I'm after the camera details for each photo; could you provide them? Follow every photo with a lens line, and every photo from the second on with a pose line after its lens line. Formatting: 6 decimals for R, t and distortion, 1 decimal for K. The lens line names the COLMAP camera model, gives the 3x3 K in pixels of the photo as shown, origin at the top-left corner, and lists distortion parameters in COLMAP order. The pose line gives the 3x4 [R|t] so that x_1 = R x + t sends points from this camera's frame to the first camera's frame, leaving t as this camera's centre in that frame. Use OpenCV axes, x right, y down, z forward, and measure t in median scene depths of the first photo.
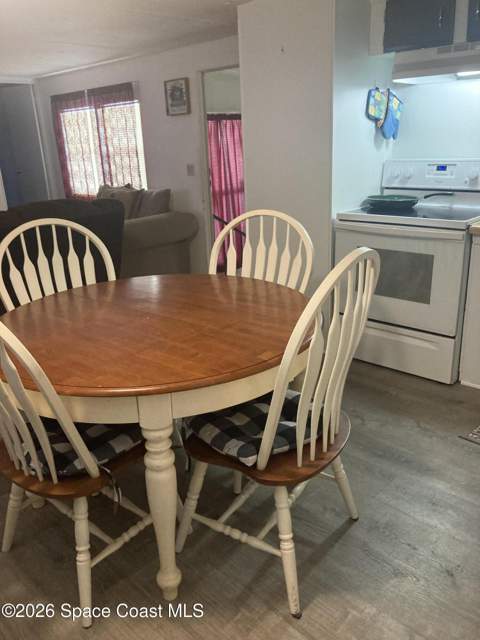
lens RADIAL K [[542.1, 0, 236.3], [0, 542.1, 317.7], [0, 0, 1]] dist [0.011354, 0.004056]
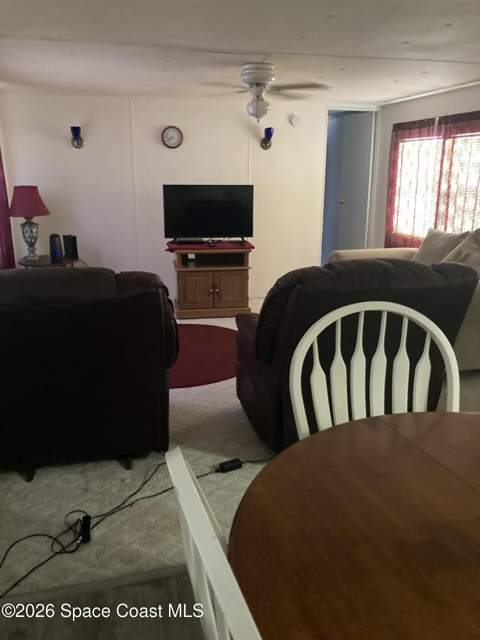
lens RADIAL K [[542.1, 0, 236.3], [0, 542.1, 317.7], [0, 0, 1]] dist [0.011354, 0.004056]
pose [[0.851145, 0.183985, -0.491632, -0.068534], [-0.205140, 0.978670, 0.011100, -0.057103], [0.483187, 0.091406, 0.870733, 0.136176]]
